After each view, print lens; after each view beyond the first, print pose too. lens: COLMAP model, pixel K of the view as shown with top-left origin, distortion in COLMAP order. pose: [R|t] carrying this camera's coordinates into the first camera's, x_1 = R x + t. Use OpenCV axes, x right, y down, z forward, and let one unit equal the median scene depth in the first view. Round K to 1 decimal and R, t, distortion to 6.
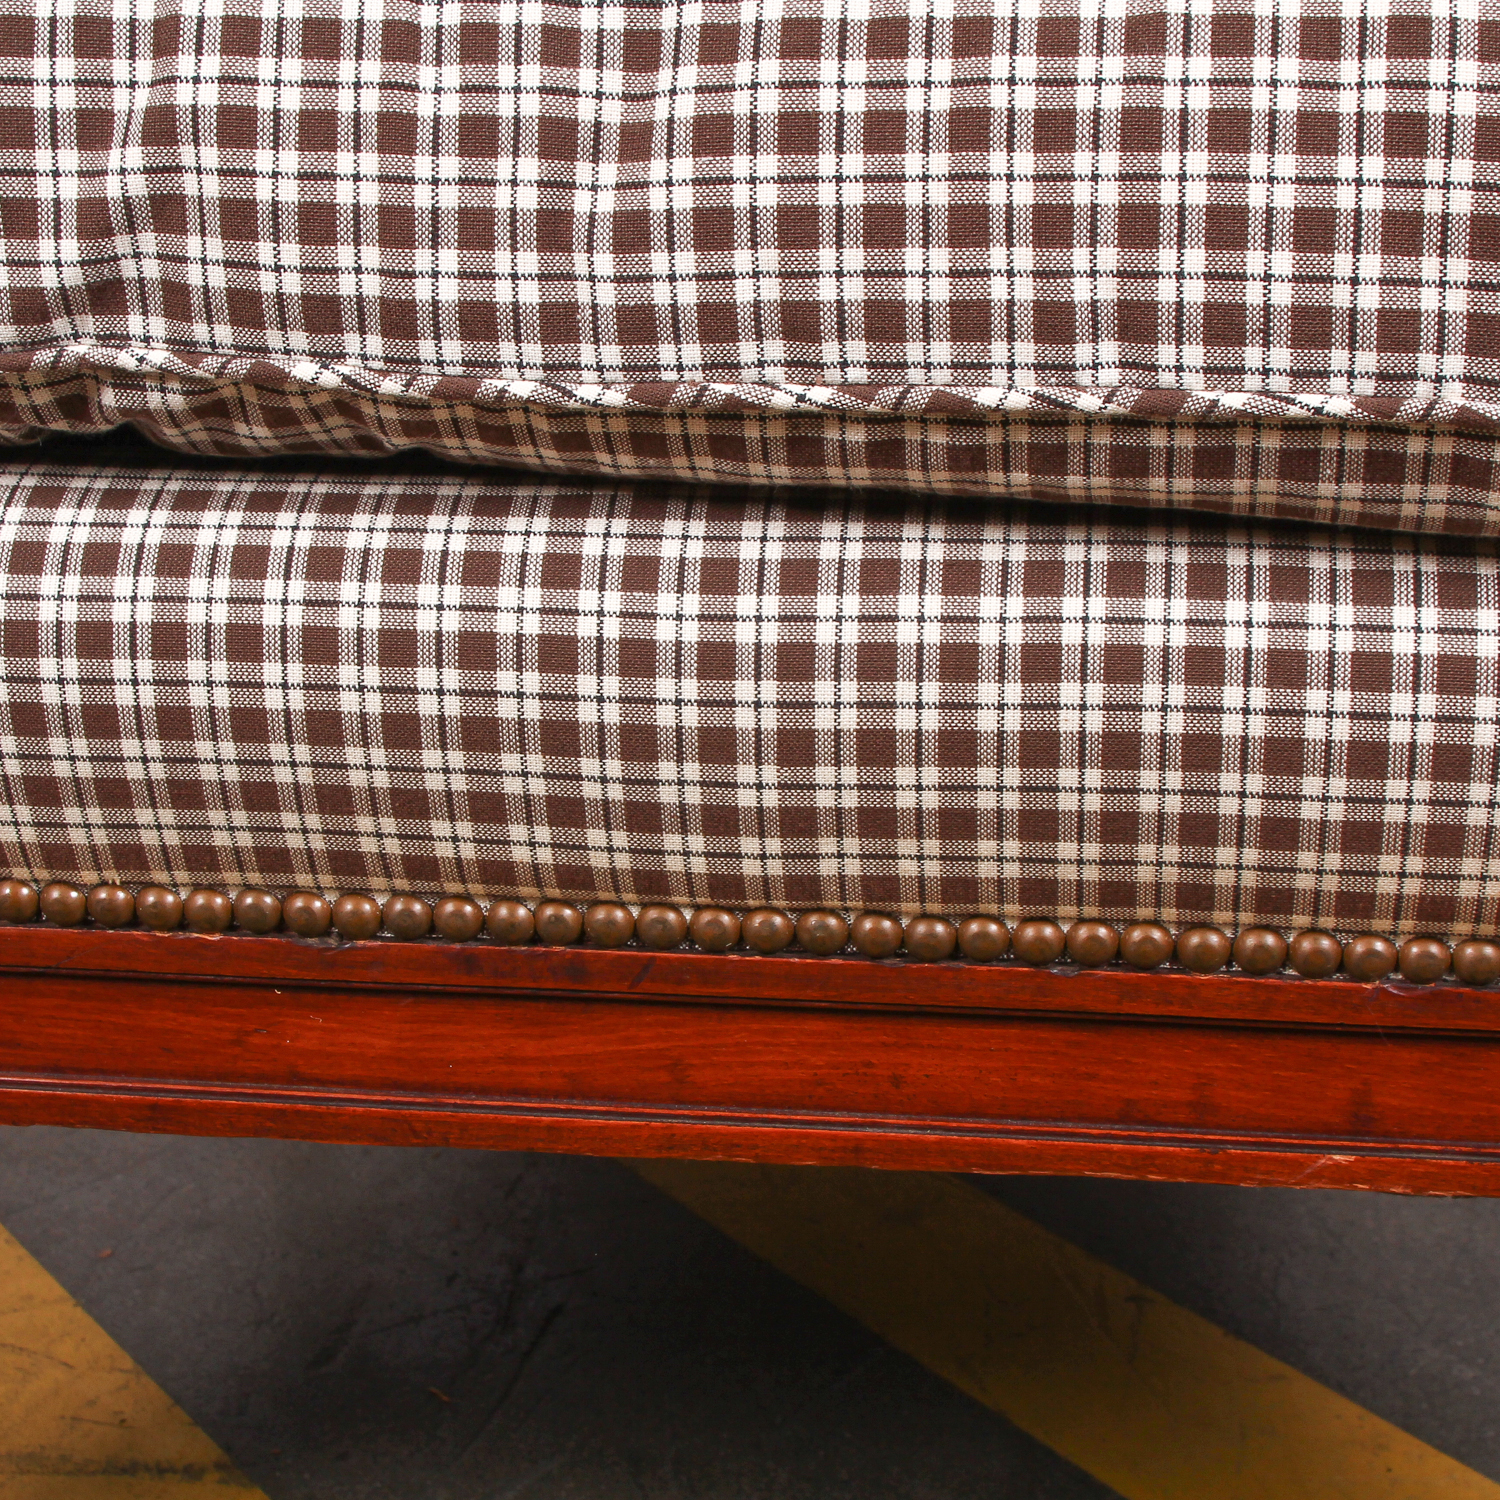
lens RADIAL K [[2584.4, 0, 750.0], [0, 2584.4, 750.0], [0, 0, 1]] dist [-0.118386, 0.141926]
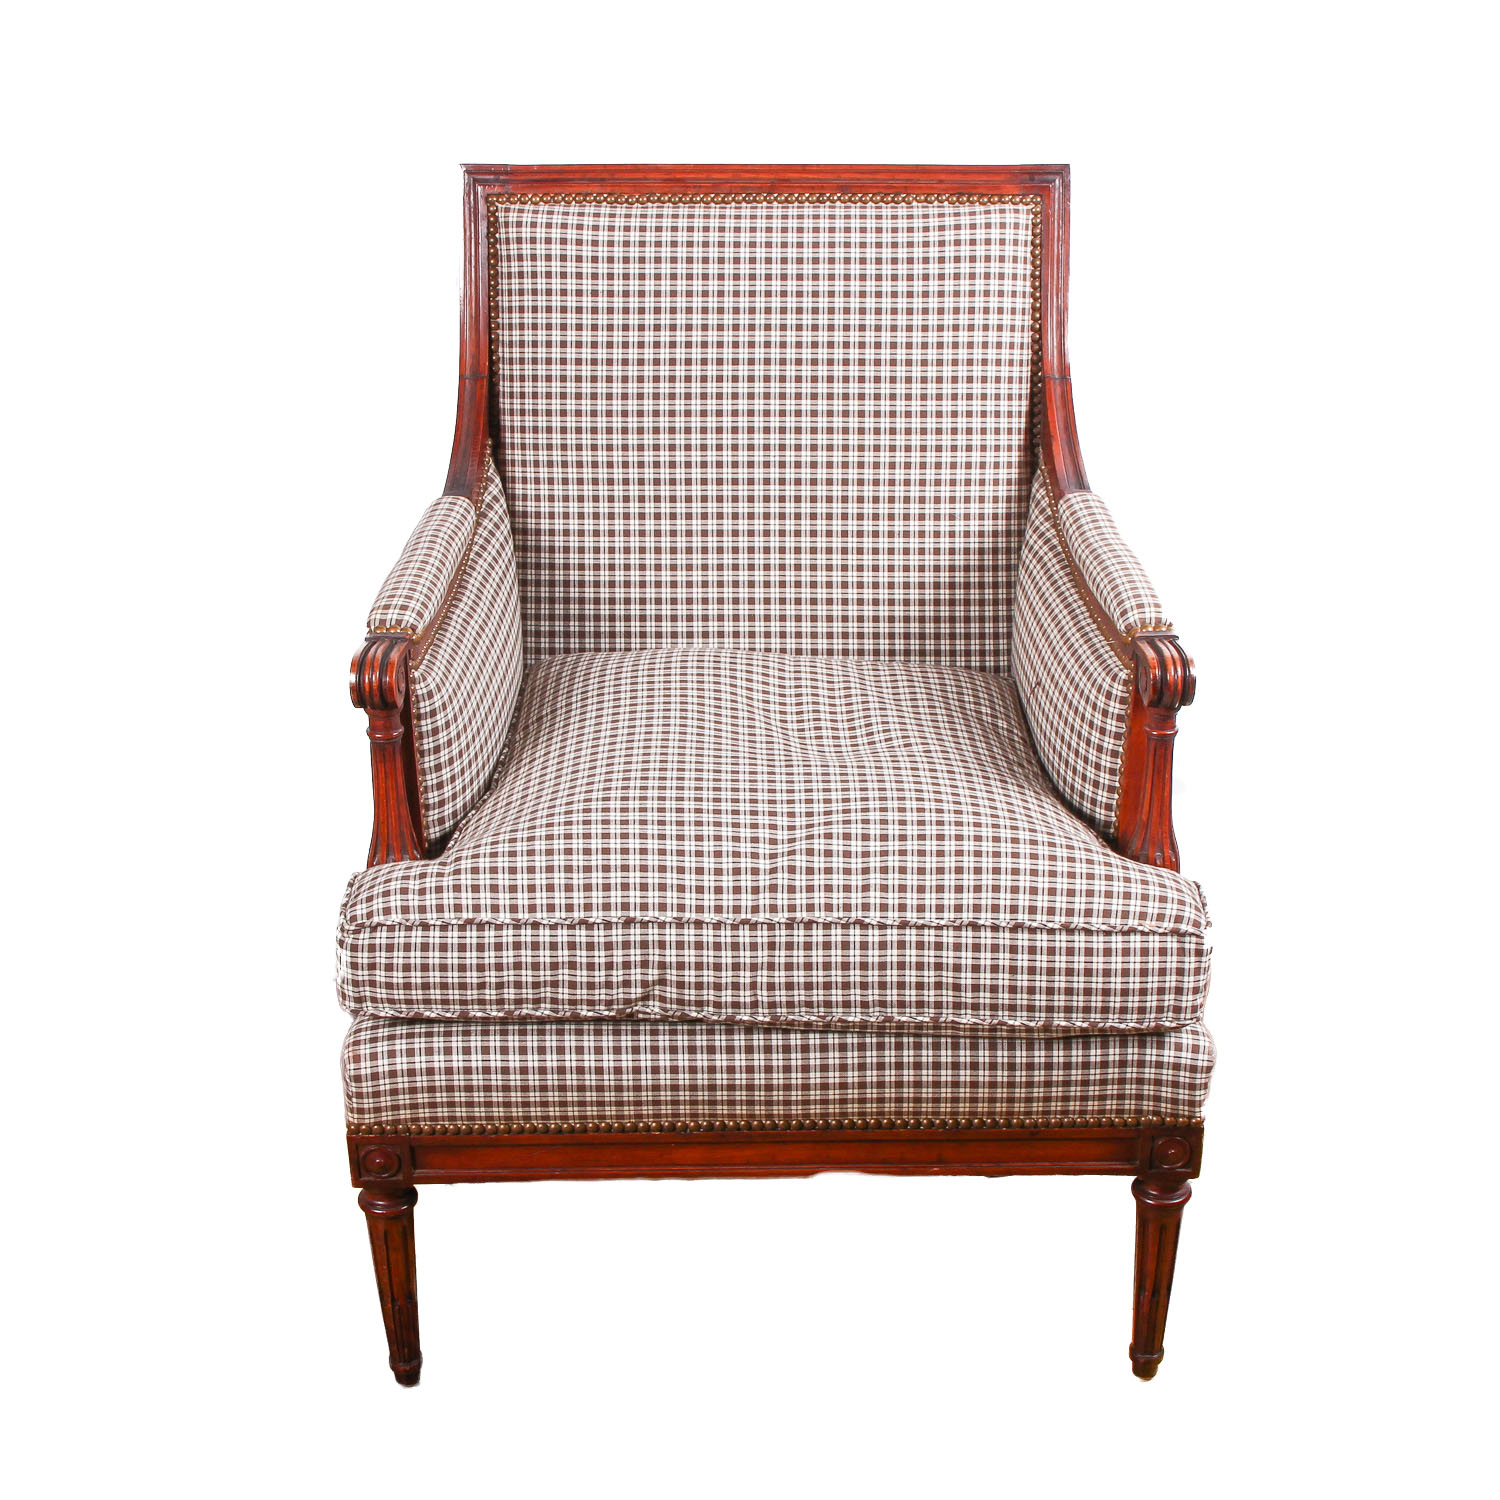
lens RADIAL K [[2584.4, 0, 750.0], [0, 2584.4, 750.0], [0, 0, 1]] dist [-0.118386, 0.141926]
pose [[0.992116, -0.049936, 0.114946, -0.577081], [0.041742, 0.996486, 0.072622, -0.936755], [-0.118168, -0.067252, 0.990714, -3.422375]]
